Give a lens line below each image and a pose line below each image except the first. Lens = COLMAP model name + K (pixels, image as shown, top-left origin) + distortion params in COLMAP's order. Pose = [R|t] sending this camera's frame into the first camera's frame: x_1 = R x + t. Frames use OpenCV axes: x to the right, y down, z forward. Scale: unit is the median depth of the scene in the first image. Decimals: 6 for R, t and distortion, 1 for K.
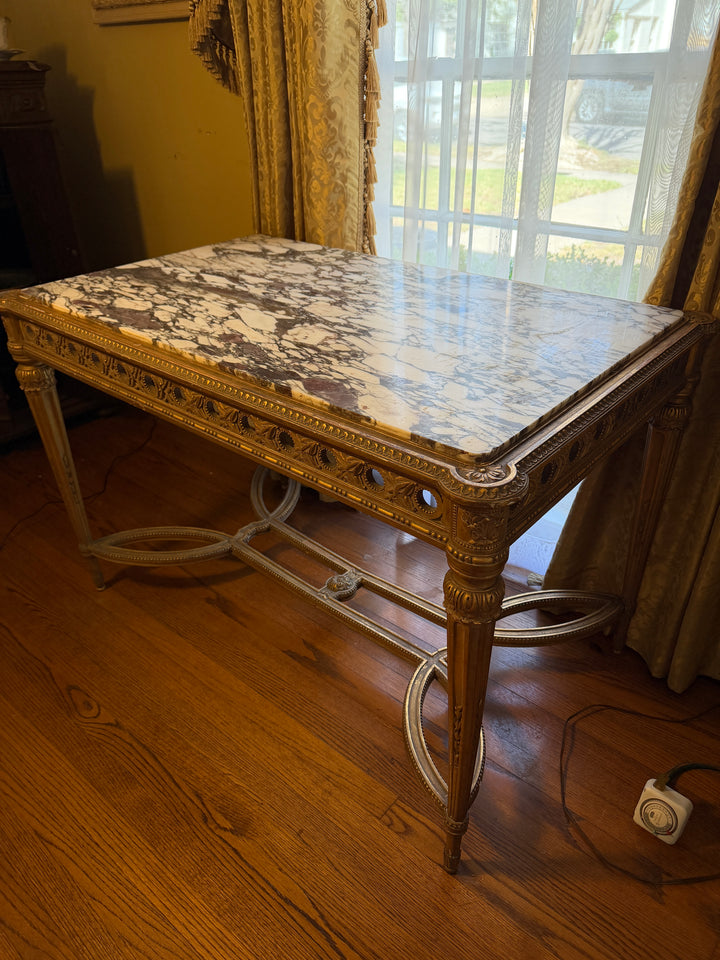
lens RADIAL K [[693.3, 0, 366.1], [0, 693.3, 473.8], [0, 0, 1]] dist [0.045655, -0.039753]
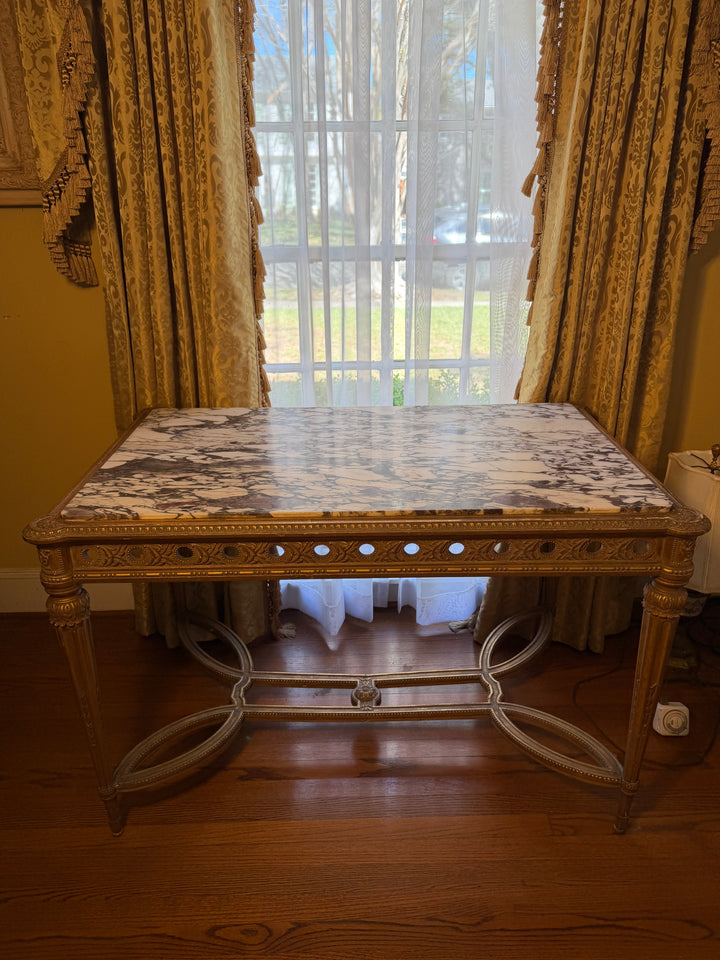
lens RADIAL K [[676.3, 0, 361.7], [0, 676.3, 484.1], [0, 0, 1]] dist [0.063227, -0.063280]
pose [[0.748625, -0.249304, 0.614335, -0.822768], [0.333759, 0.942345, -0.024302, -0.171000], [-0.572857, 0.223233, 0.788671, 0.108927]]
